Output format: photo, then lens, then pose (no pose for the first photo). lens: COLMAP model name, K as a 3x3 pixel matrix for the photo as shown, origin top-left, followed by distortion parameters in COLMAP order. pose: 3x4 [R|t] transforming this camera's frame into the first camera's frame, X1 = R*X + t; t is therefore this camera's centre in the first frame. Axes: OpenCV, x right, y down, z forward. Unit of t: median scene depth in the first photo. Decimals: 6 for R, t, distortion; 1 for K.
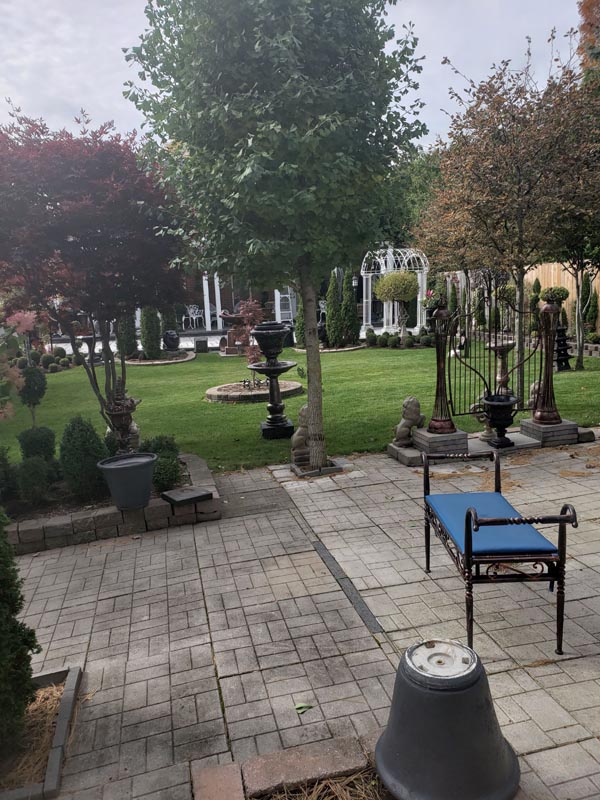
lens RADIAL K [[633.7, 0, 296.5], [0, 633.7, 394.3], [0, 0, 1]] dist [0.024036, -0.013690]
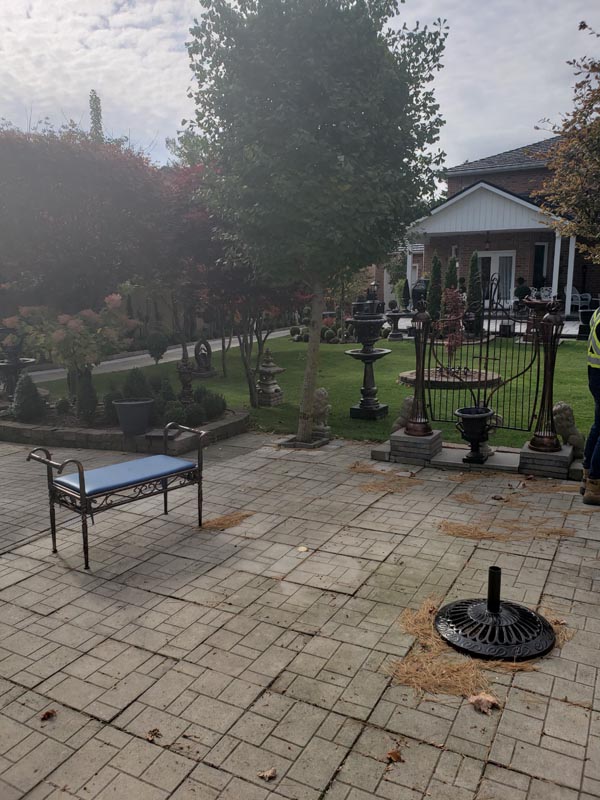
lens RADIAL K [[633.7, 0, 299.1], [0, 633.7, 396.4], [0, 0, 1]] dist [0.024036, -0.013690]
pose [[0.735381, 0.154157, -0.659886, 0.792479], [-0.123644, 0.987958, 0.093008, -0.074947], [0.666278, 0.013195, 0.745587, 0.131039]]
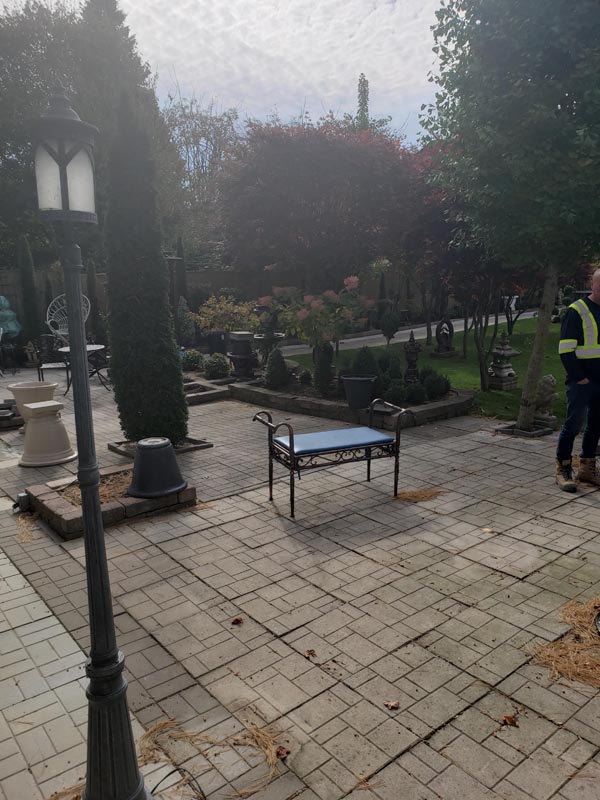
lens RADIAL K [[633.7, 0, 301.3], [0, 633.7, 408.7], [0, 0, 1]] dist [0.024036, -0.013690]
pose [[0.417663, 0.237561, -0.876996, 0.872138], [-0.138899, 0.970564, 0.196757, -0.090676], [0.897923, 0.039636, 0.438365, 0.147690]]
